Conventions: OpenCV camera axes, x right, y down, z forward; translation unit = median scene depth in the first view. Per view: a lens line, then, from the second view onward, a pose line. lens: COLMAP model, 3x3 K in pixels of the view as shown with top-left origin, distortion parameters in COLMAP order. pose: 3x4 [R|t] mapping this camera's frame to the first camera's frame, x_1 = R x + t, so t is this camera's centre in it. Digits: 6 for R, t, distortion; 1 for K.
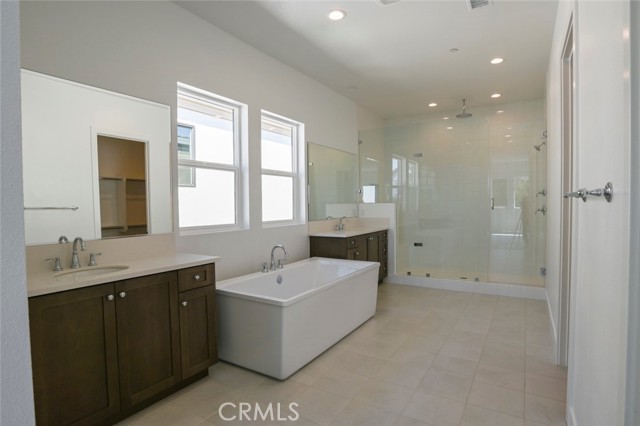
lens RADIAL K [[338.6, 0, 320.7], [0, 338.6, 217.4], [0, 0, 1]] dist [-0.049874, 0.000132]
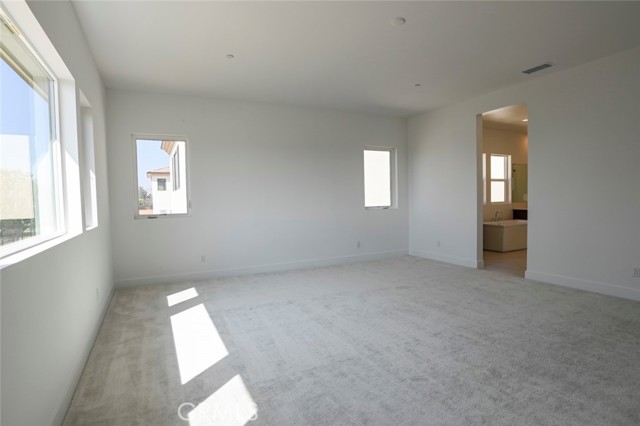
lens RADIAL K [[338.6, 0, 320.7], [0, 338.6, 217.4], [0, 0, 1]] dist [-0.049874, 0.000132]
pose [[0.851771, 0.013709, -0.523735, 0.035241], [-0.003590, 0.999787, 0.020331, 0.078021], [0.523902, -0.015437, 0.851639, -1.578162]]
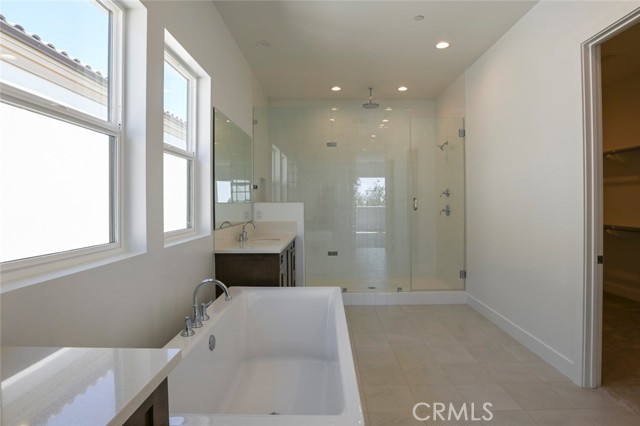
lens RADIAL K [[347.8, 0, 319.9], [0, 347.8, 204.5], [0, 0, 1]] dist [-0.050800, -0.000120]
pose [[0.858739, 0.003610, 0.512400, -0.236718], [0.016196, 0.999284, -0.034183, -0.013846], [-0.512157, 0.037653, 0.858066, 0.405472]]
